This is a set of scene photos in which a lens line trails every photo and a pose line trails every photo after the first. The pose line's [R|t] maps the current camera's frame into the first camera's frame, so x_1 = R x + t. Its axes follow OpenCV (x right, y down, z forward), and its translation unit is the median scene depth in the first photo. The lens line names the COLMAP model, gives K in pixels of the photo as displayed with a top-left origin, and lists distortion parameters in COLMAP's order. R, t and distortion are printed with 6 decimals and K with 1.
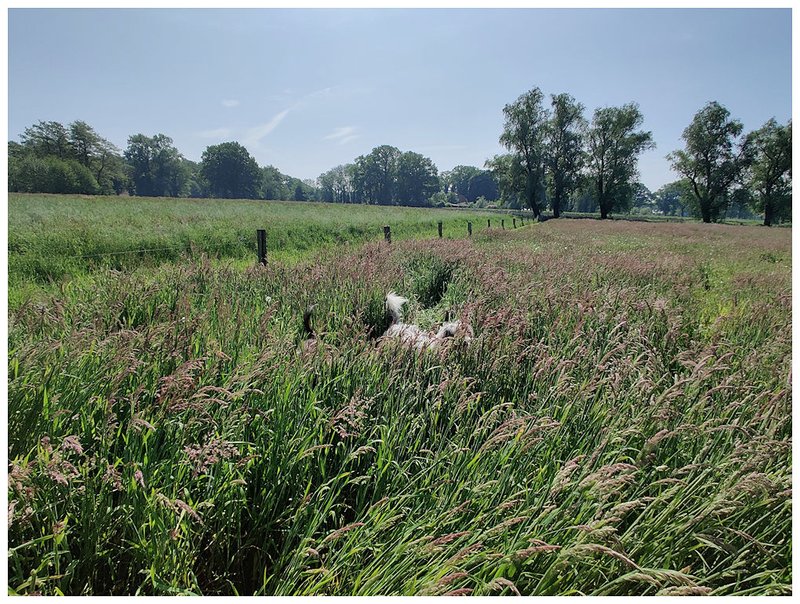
lens RADIAL K [[428.5, 0, 400.8], [0, 428.5, 299.0], [0, 0, 1]] dist [-0.017406, 0.002826]
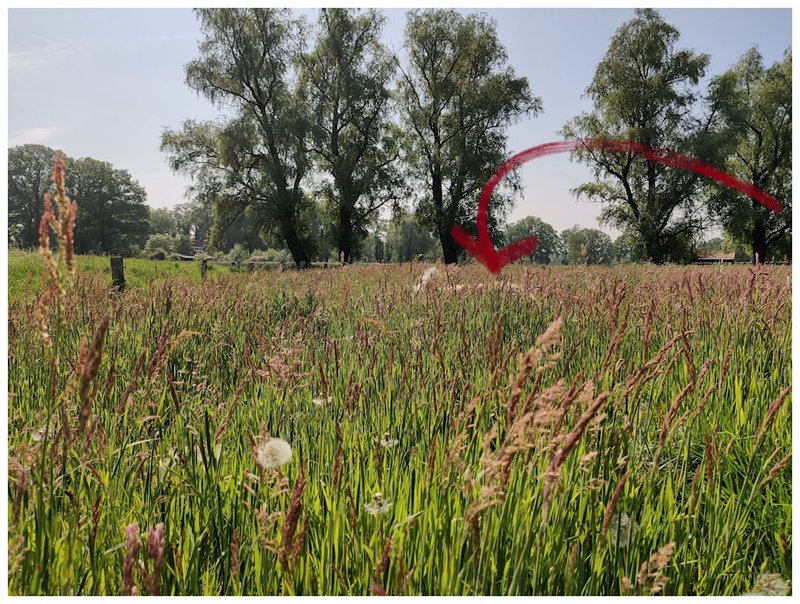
lens RADIAL K [[630.3, 0, 400.4], [0, 630.3, 303.1], [0, 0, 1]] dist [-0.005333, -0.007812]
pose [[0.929561, -0.049215, 0.365368, 0.203980], [0.103719, 0.985932, -0.131075, -0.080046], [-0.353777, 0.159737, 0.921589, 0.463631]]
